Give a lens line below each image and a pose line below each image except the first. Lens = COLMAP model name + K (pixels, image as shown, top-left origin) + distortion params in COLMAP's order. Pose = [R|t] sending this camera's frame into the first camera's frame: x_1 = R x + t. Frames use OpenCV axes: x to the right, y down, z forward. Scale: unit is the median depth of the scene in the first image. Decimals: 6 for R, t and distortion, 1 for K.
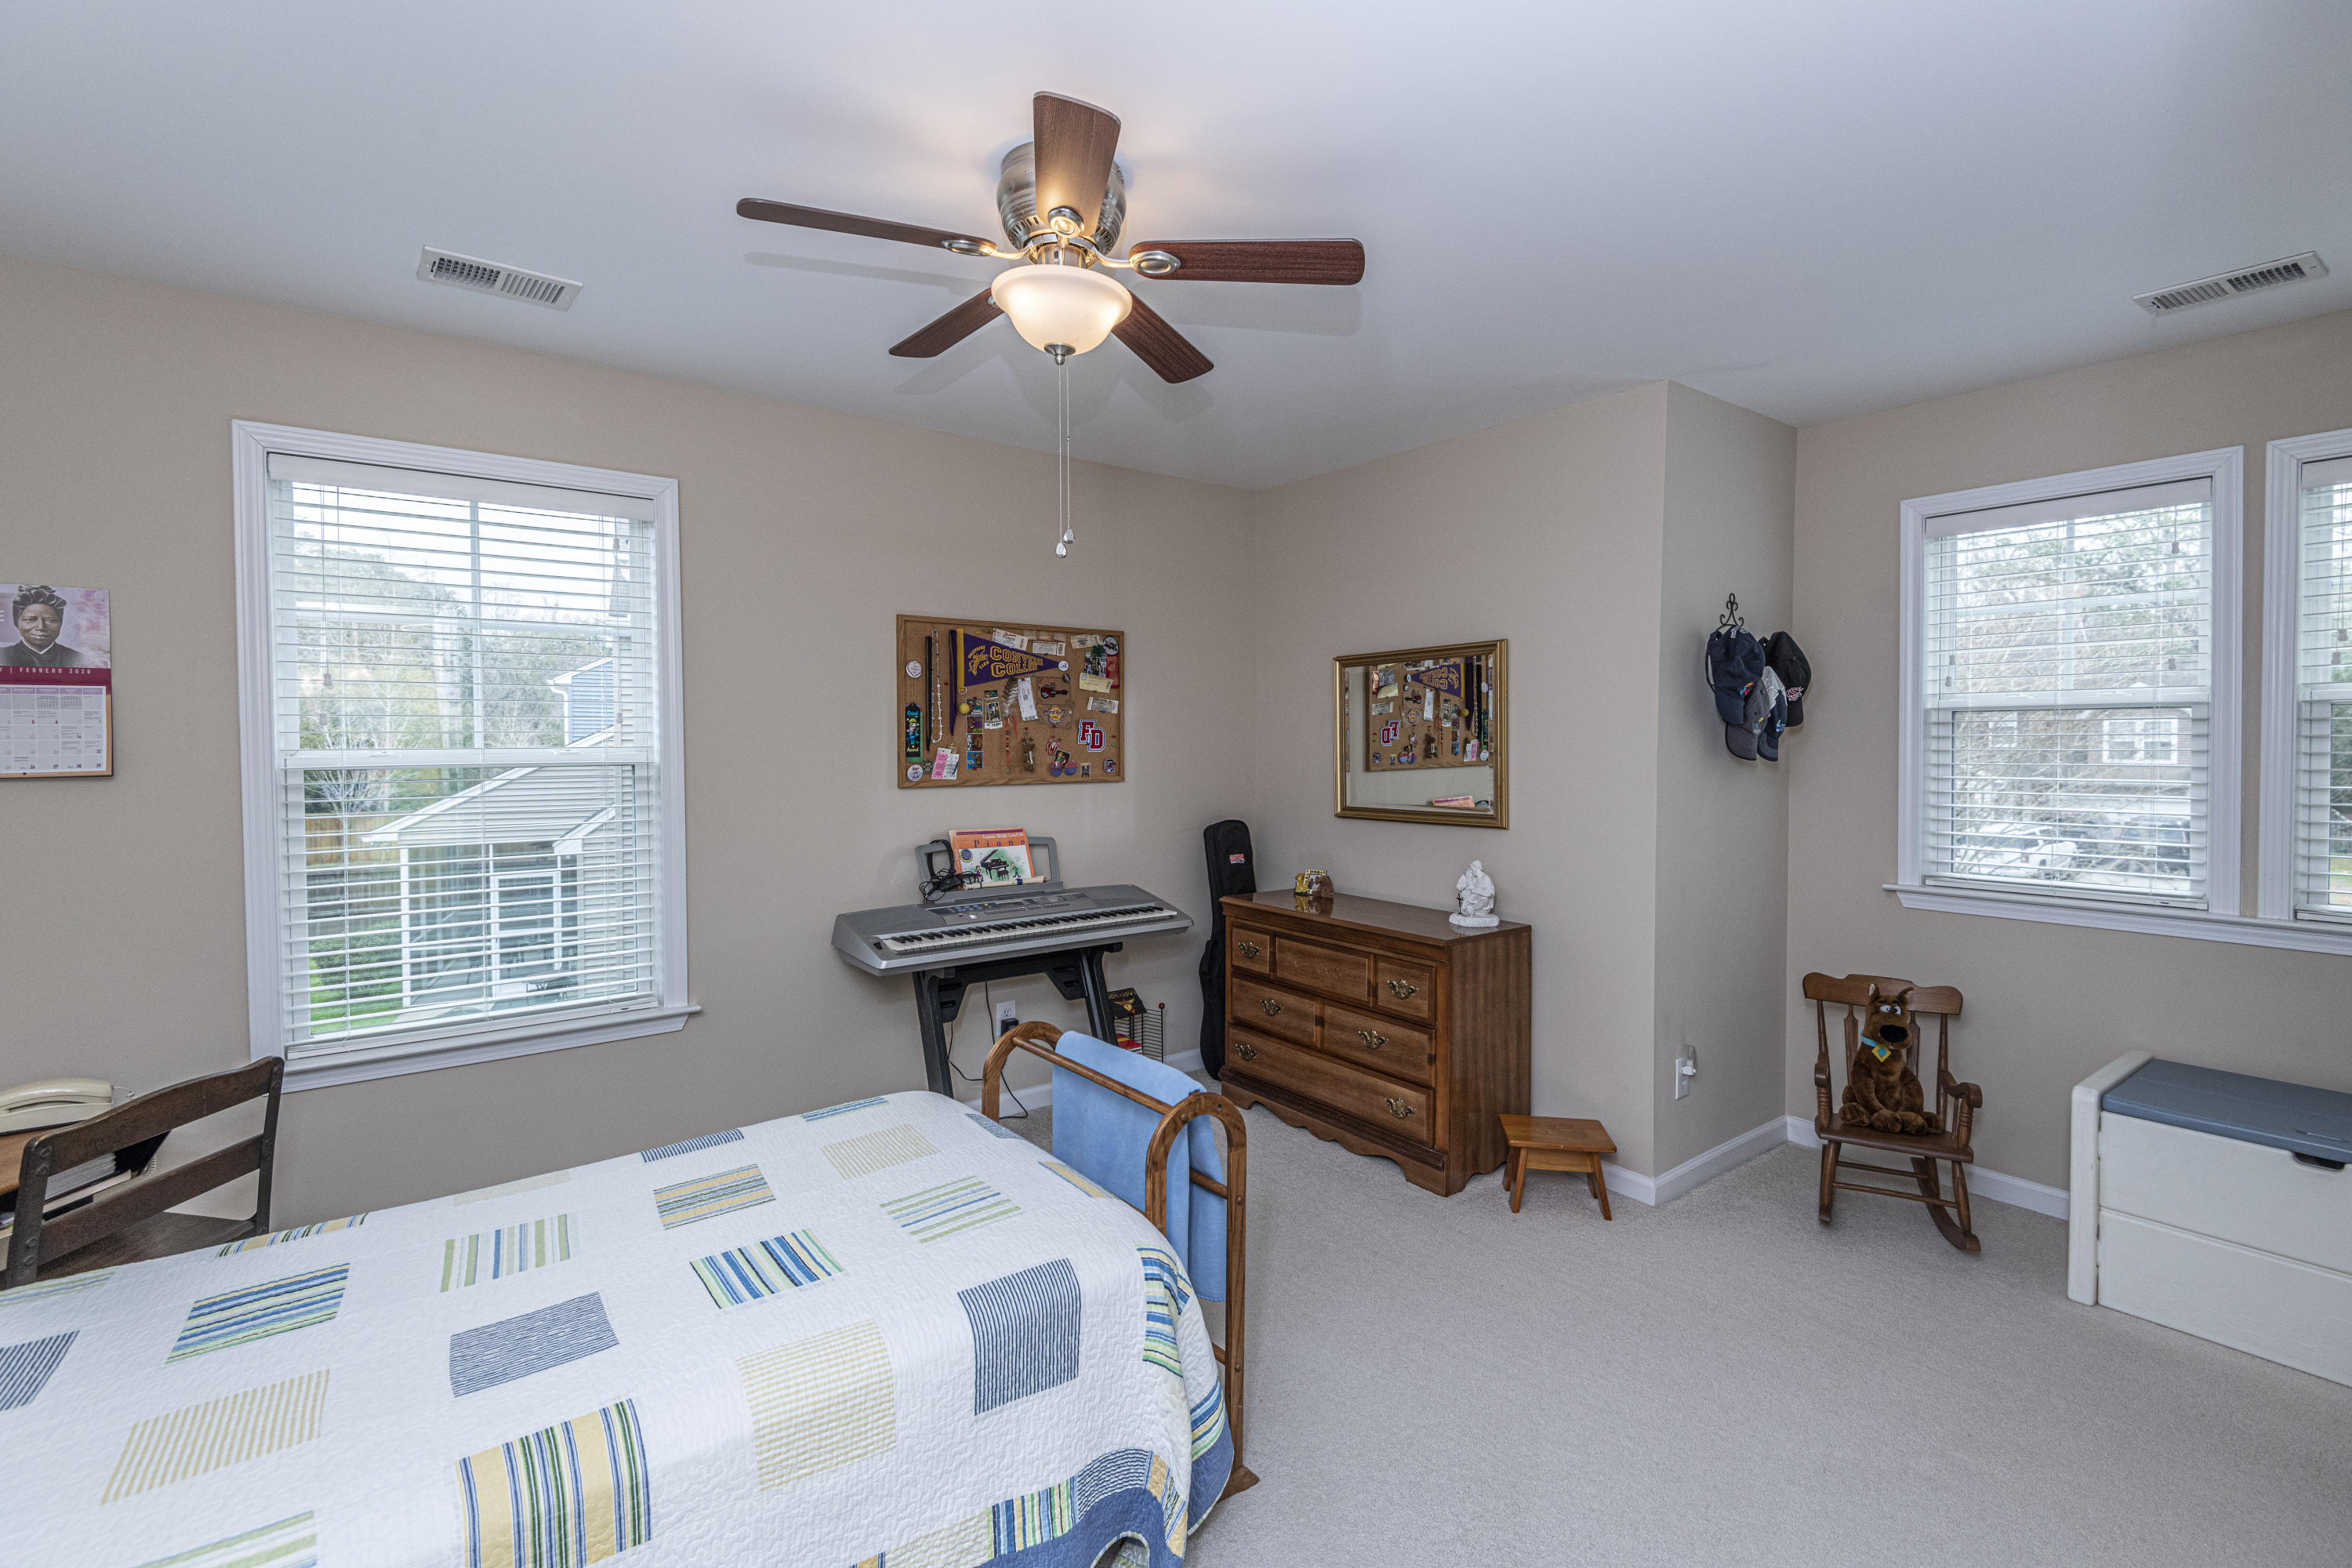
lens RADIAL K [[1051.1, 0, 1182.1], [0, 1051.1, 763.5], [0, 0, 1]] dist [0.001312, -0.000152]
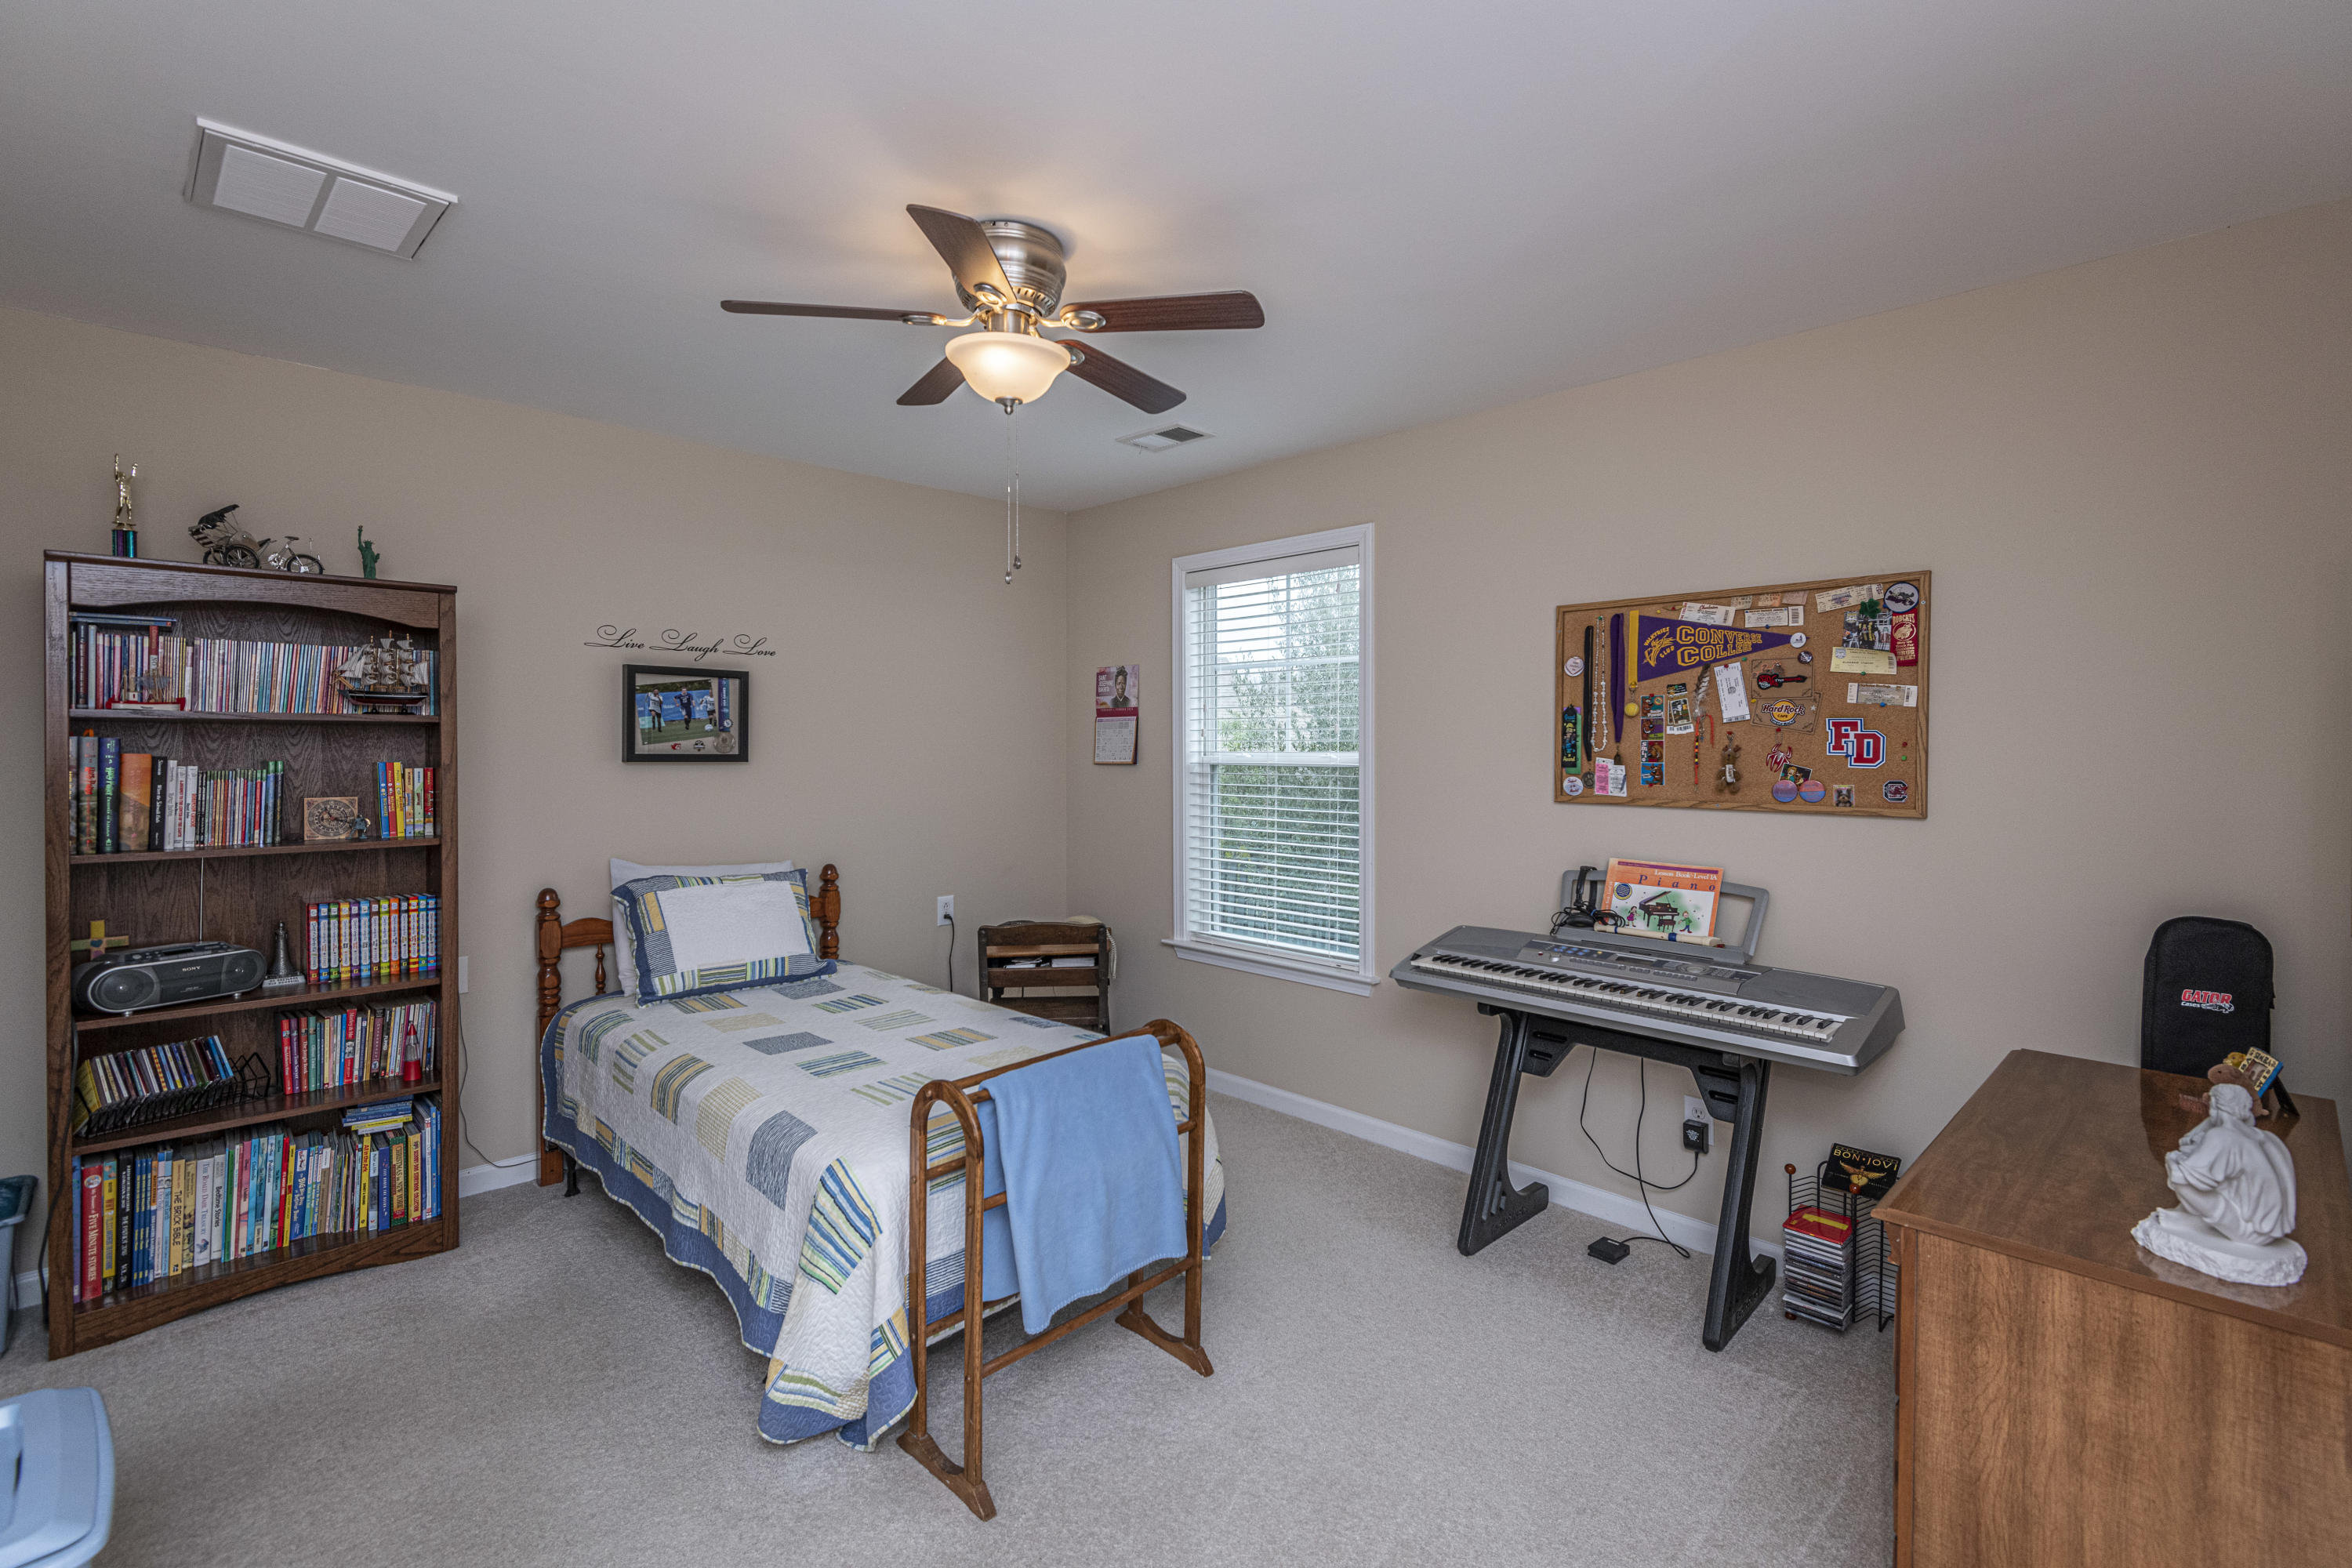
lens RADIAL K [[1051.1, 0, 1182.1], [0, 1051.1, 763.5], [0, 0, 1]] dist [0.001312, -0.000152]
pose [[0.116489, 0.019105, -0.993008, 0.541877], [-0.025925, 0.999533, 0.016189, -0.014487], [0.992854, 0.023857, 0.116930, 0.552604]]
